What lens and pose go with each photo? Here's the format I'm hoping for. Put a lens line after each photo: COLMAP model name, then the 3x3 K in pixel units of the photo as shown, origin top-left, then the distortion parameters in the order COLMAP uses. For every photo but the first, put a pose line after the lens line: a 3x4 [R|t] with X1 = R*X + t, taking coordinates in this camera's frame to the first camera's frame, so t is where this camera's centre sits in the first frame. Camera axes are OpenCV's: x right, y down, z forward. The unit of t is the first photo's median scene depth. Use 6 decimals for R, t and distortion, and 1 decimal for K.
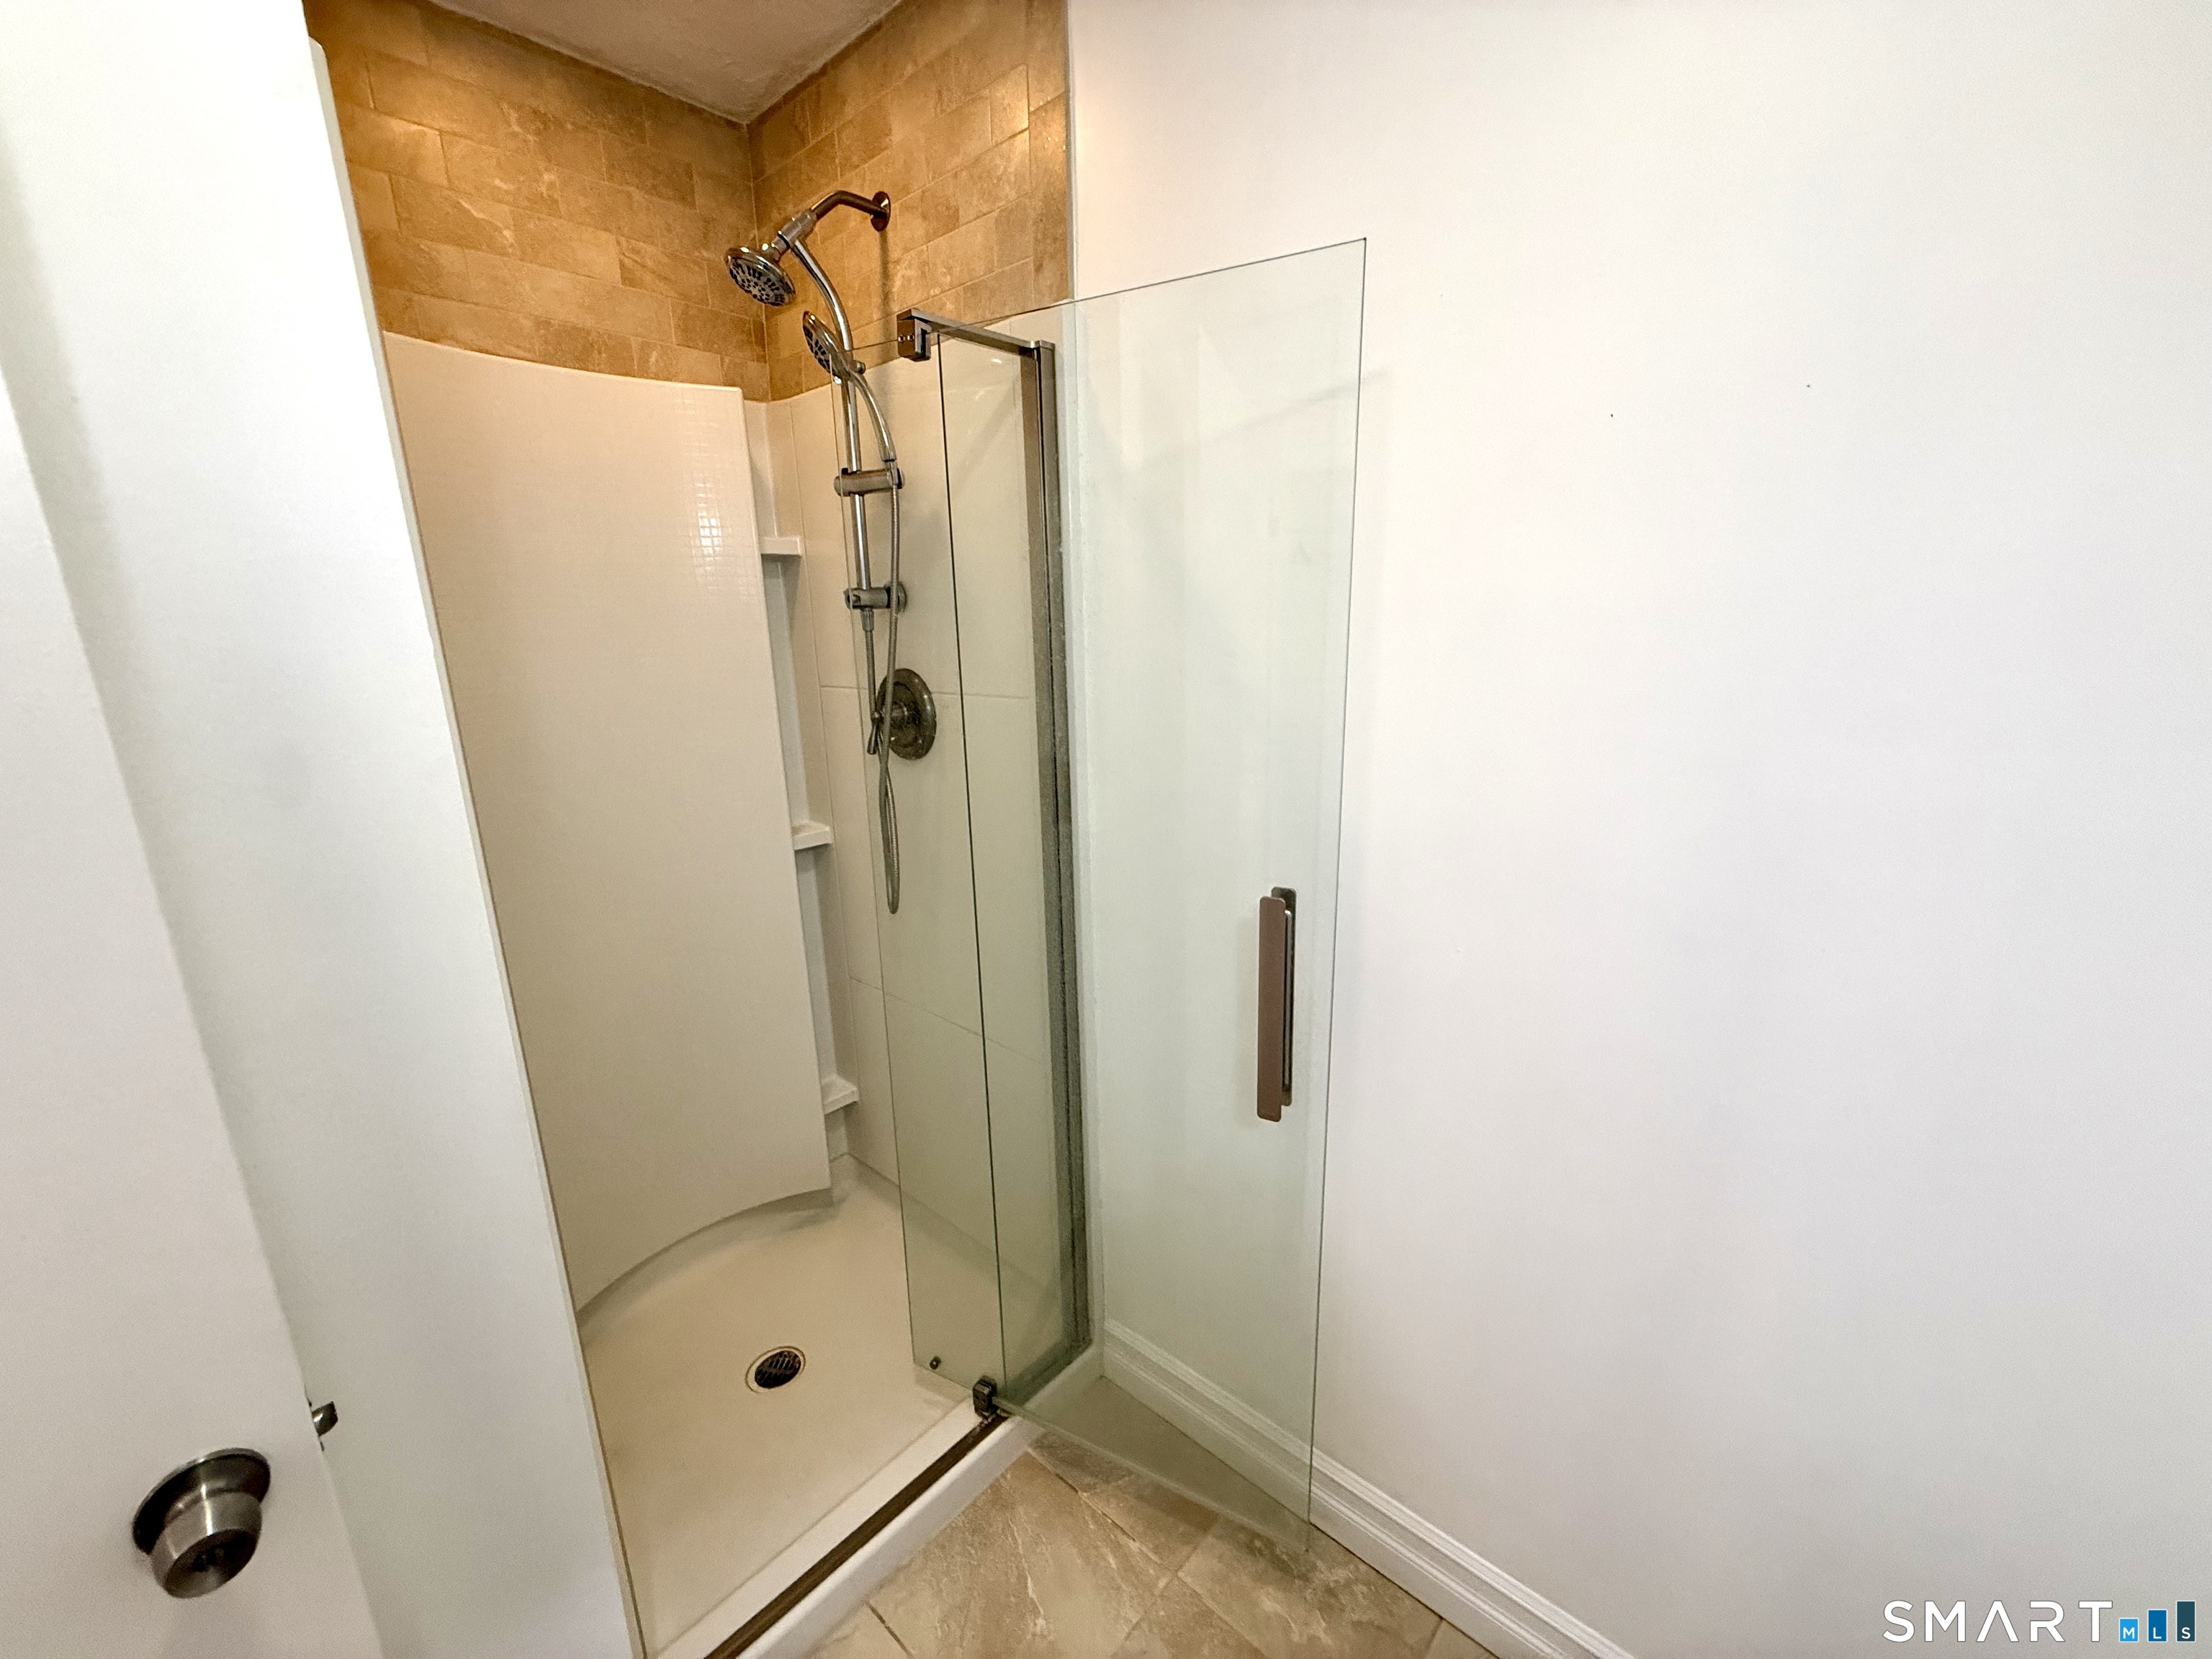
lens RADIAL K [[879.9, 0, 1106.0], [0, 879.9, 831.4], [0, 0, 1]] dist [-0.001346, 0.000067]
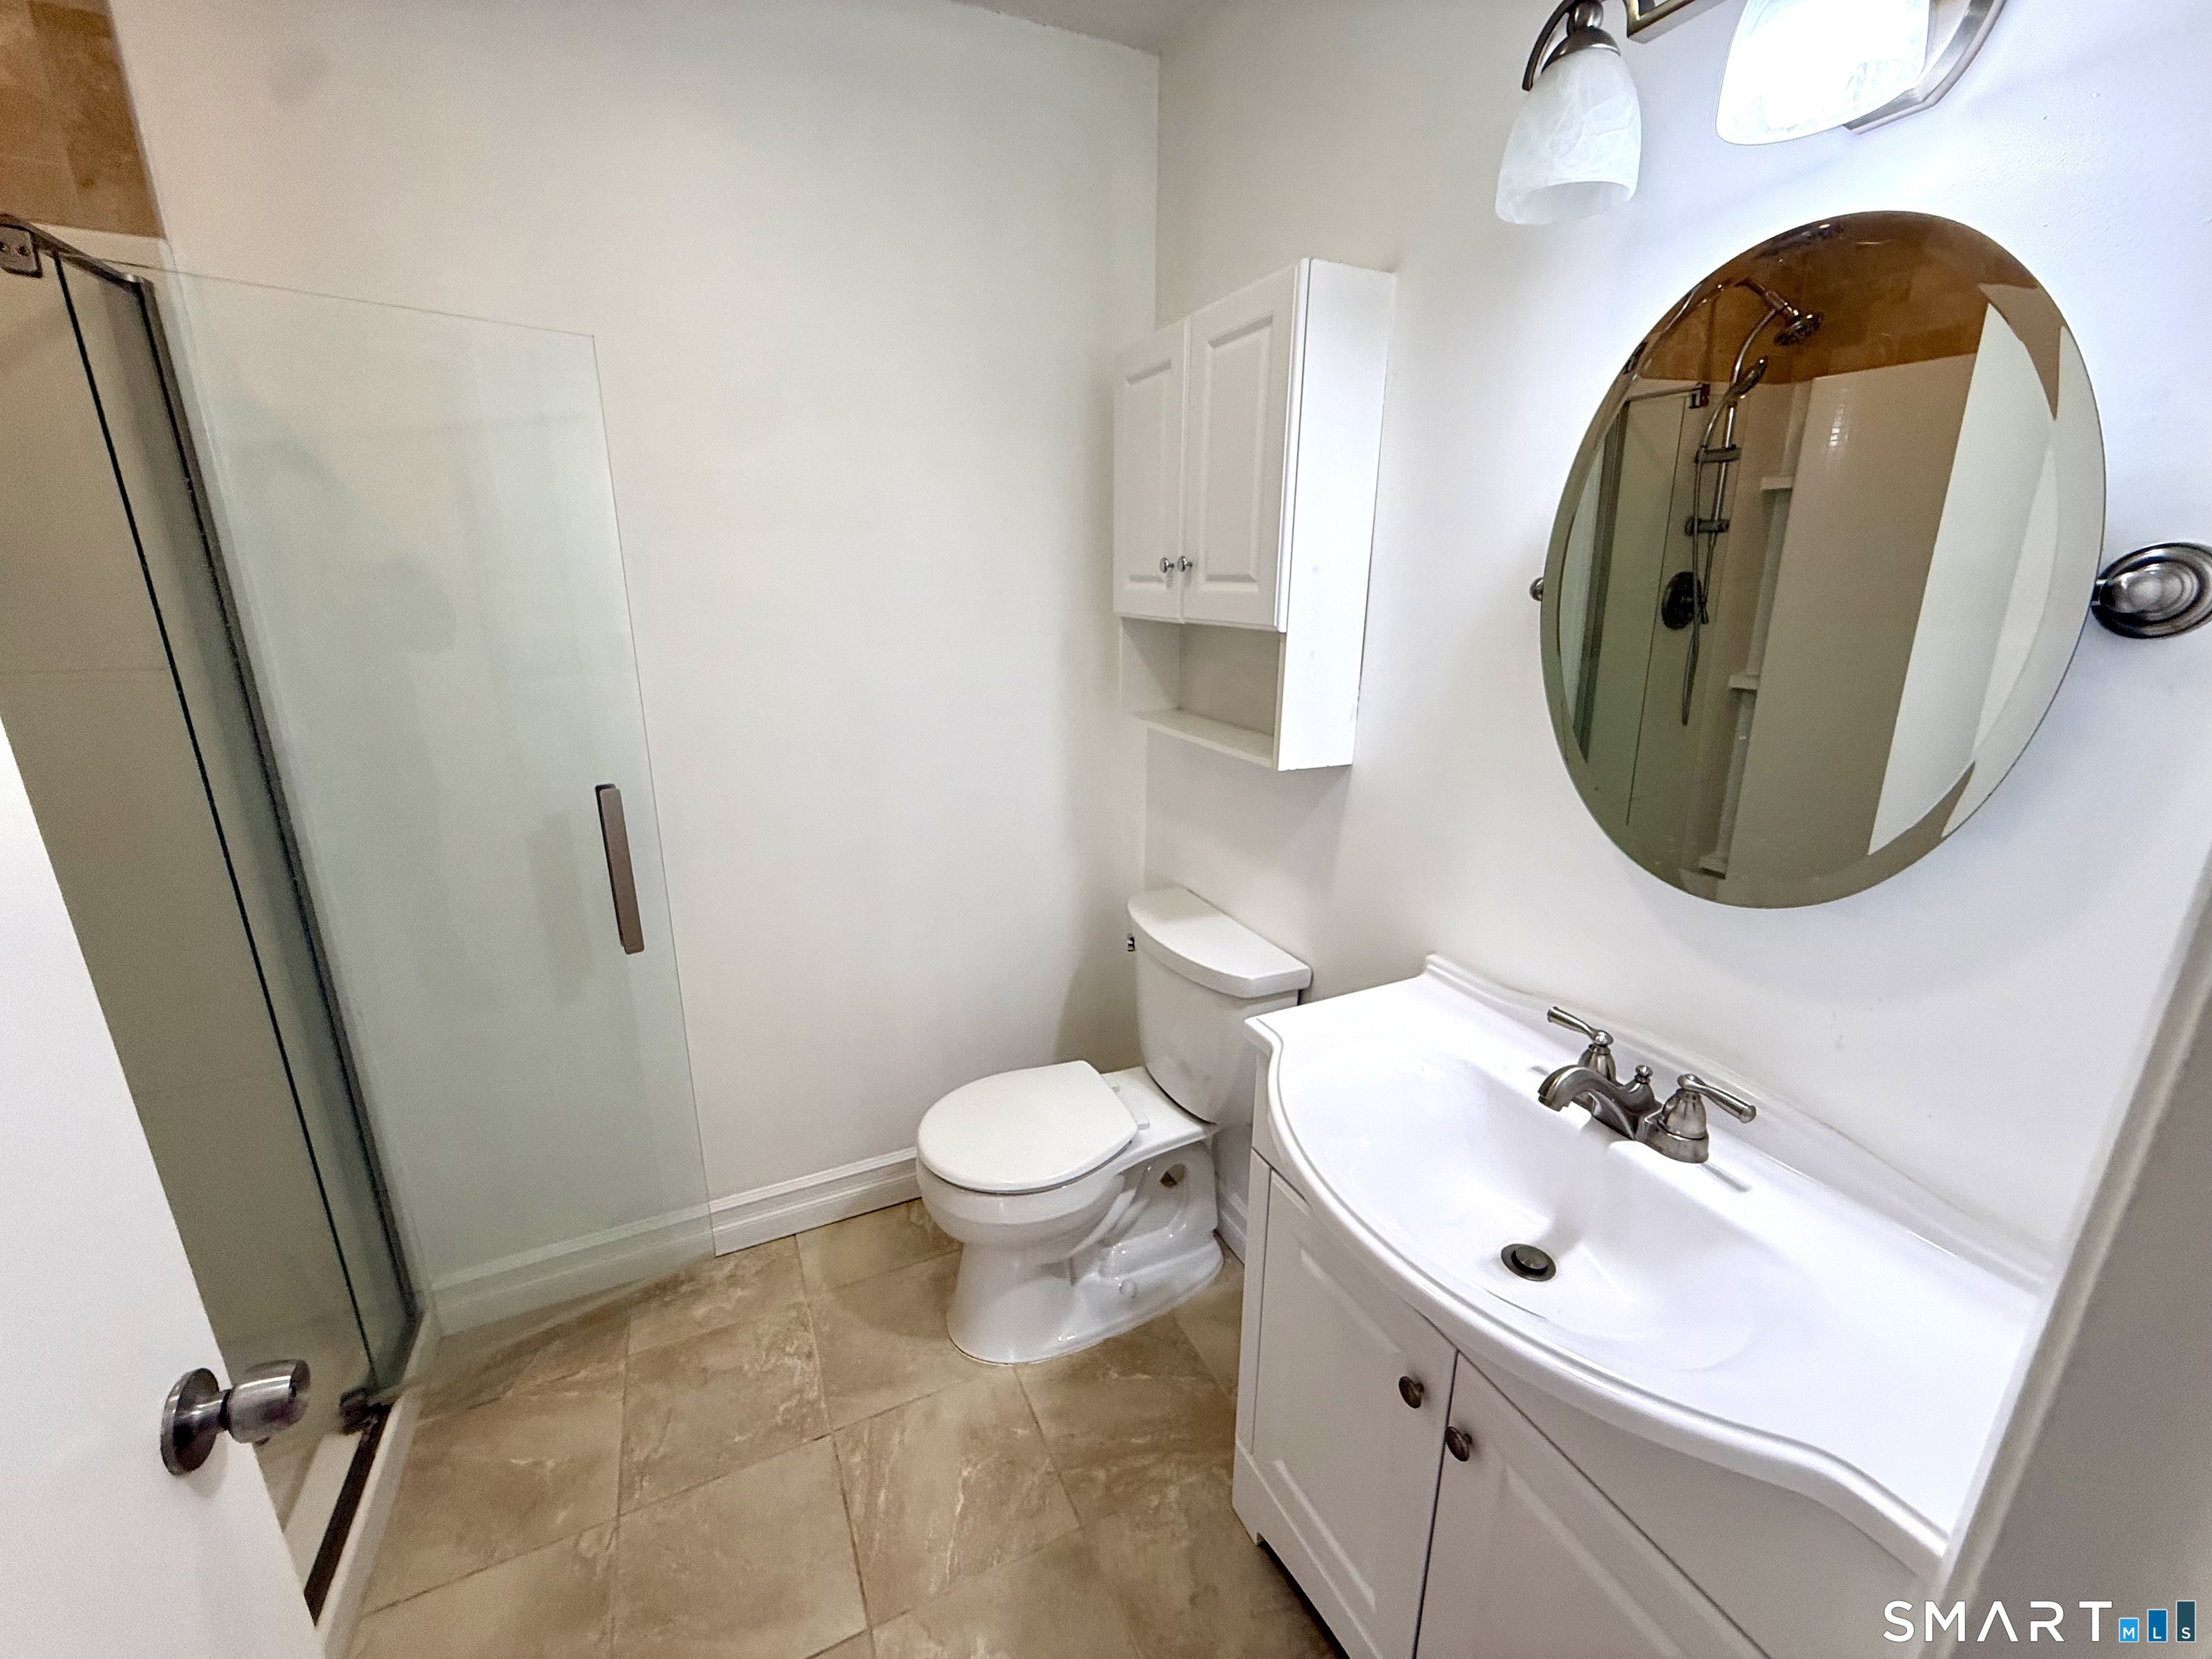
lens RADIAL K [[879.9, 0, 1106.0], [0, 879.9, 831.4], [0, 0, 1]] dist [-0.001346, 0.000067]
pose [[0.386442, -0.231522, 0.892782, -0.611046], [0.202479, 0.965663, 0.162778, 0.061485], [-0.899814, 0.117866, 0.420052, -0.227205]]
